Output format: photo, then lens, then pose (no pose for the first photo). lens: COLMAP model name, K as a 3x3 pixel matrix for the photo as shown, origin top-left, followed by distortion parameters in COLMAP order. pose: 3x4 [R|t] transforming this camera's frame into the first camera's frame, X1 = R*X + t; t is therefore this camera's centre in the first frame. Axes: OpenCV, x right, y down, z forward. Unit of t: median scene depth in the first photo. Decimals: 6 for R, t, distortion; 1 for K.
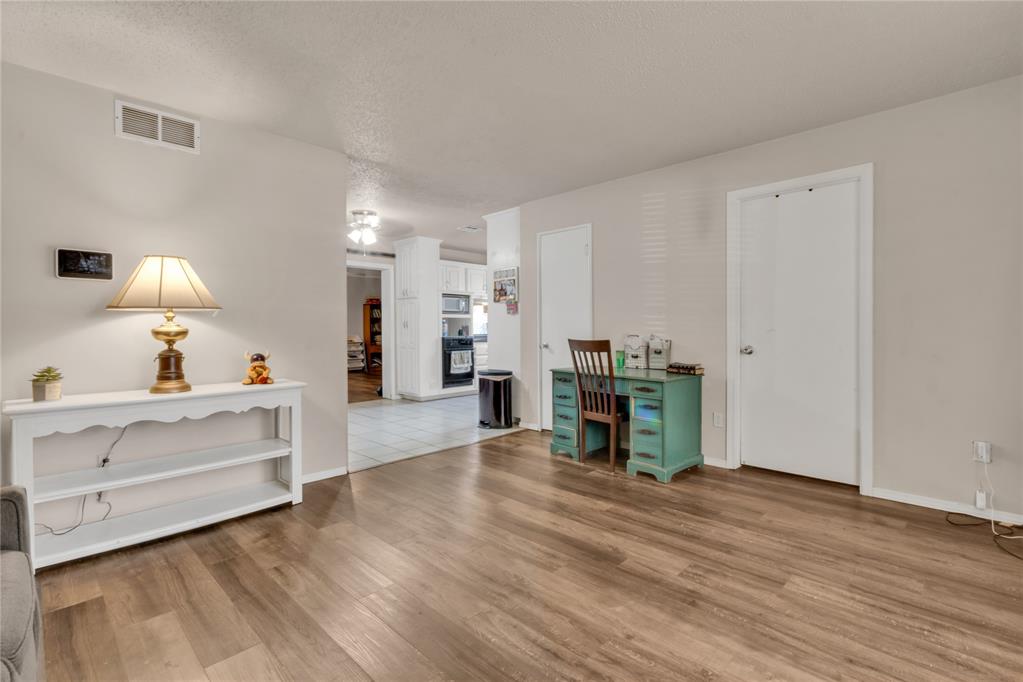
lens RADIAL K [[475.4, 0, 515.1], [0, 475.4, 327.8], [0, 0, 1]] dist [0.000950, 0.000198]
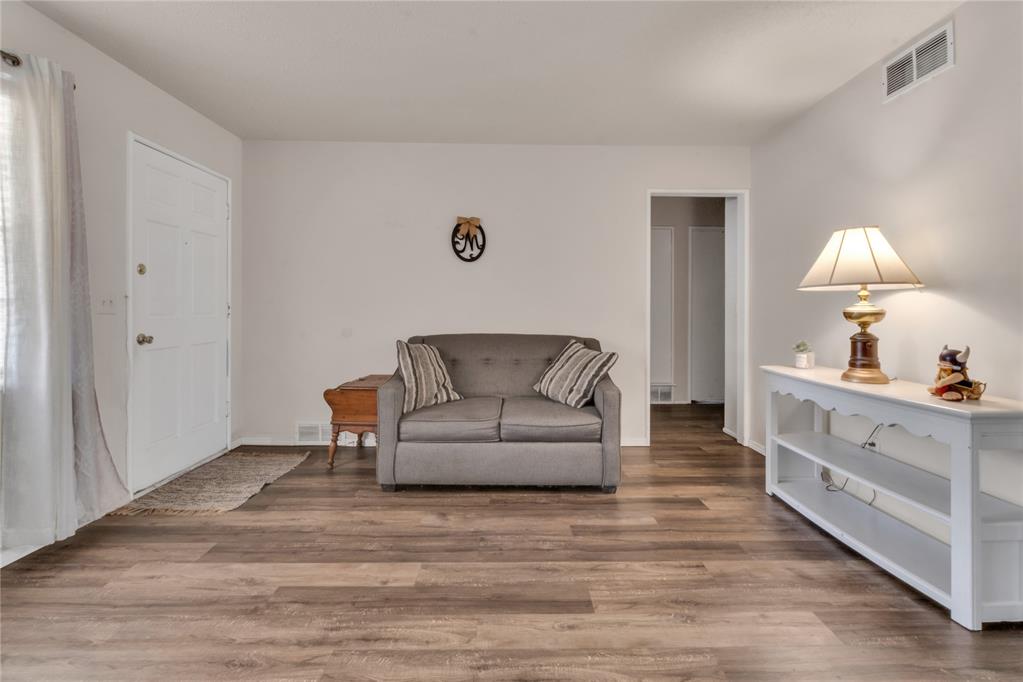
lens RADIAL K [[479.6, 0, 517.4], [0, 479.6, 308.8], [0, 0, 1]] dist [-0.002103, 0.000233]
pose [[-0.702956, 0.002429, -0.711229, 0.317169], [-0.001475, 0.999987, 0.004873, -0.002241], [0.711231, 0.004475, -0.702944, 1.066949]]
